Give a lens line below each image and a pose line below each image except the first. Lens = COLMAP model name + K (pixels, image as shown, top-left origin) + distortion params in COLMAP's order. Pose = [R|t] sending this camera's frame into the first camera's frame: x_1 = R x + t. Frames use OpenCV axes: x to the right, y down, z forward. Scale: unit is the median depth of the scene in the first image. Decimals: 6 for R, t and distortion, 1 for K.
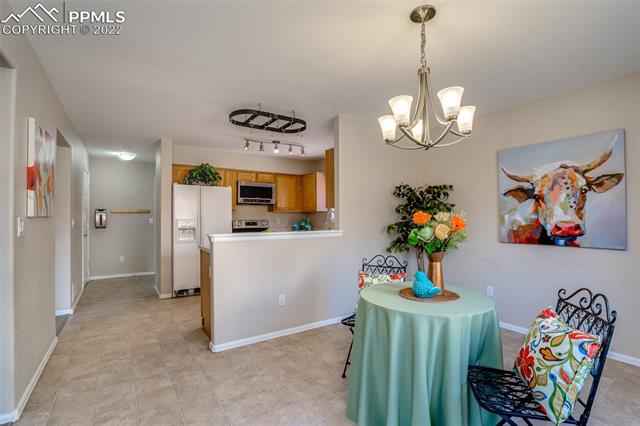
lens RADIAL K [[301.9, 0, 314.4], [0, 301.9, 211.0], [0, 0, 1]] dist [-0.039495, 0.015229]
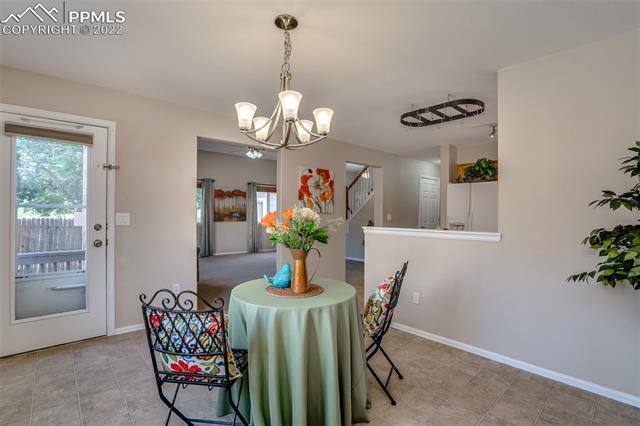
lens RADIAL K [[301.9, 0, 324.1], [0, 301.9, 210.1], [0, 0, 1]] dist [-0.039495, 0.015229]
pose [[0.162211, -0.007101, -0.986730, 0.965515], [0.007233, 0.999956, -0.006007, 0.015763], [0.986730, -0.006163, 0.162256, 0.650775]]
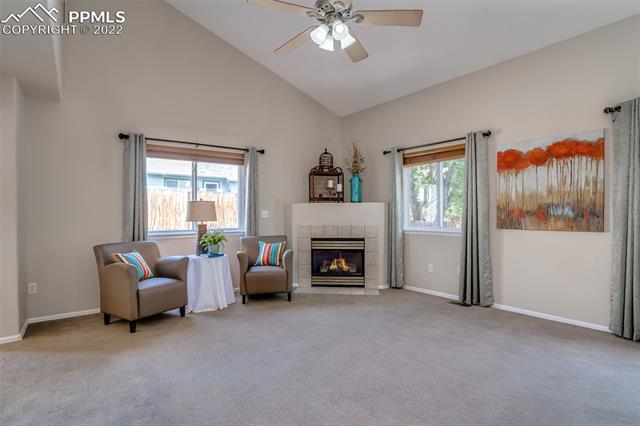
lens RADIAL K [[339.1, 0, 317.4], [0, 339.1, 213.3], [0, 0, 1]] dist [-0.001507, 0.002742]
pose [[-0.997808, 0.008621, -0.065617, -1.513306], [0.009598, 0.999848, -0.014587, 0.056381], [0.065481, -0.015185, -0.997738, 1.492903]]
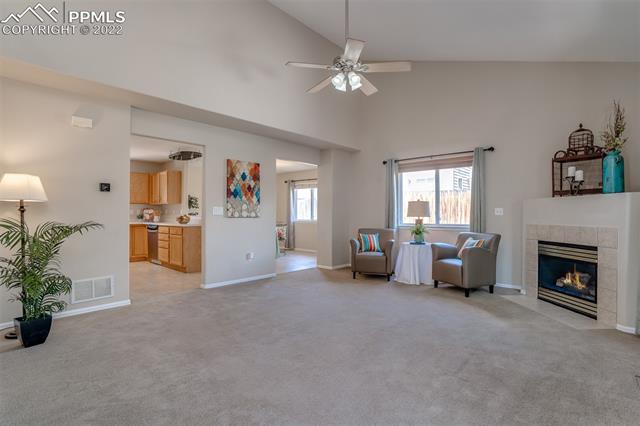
lens RADIAL K [[301.9, 0, 325.6], [0, 301.9, 213.1], [0, 0, 1]] dist [-0.039495, 0.015229]
pose [[-0.249511, 0.003335, 0.968366, -2.765426], [-0.017676, 0.999812, -0.007998, 0.070566], [-0.968211, -0.019112, -0.249405, 0.866606]]
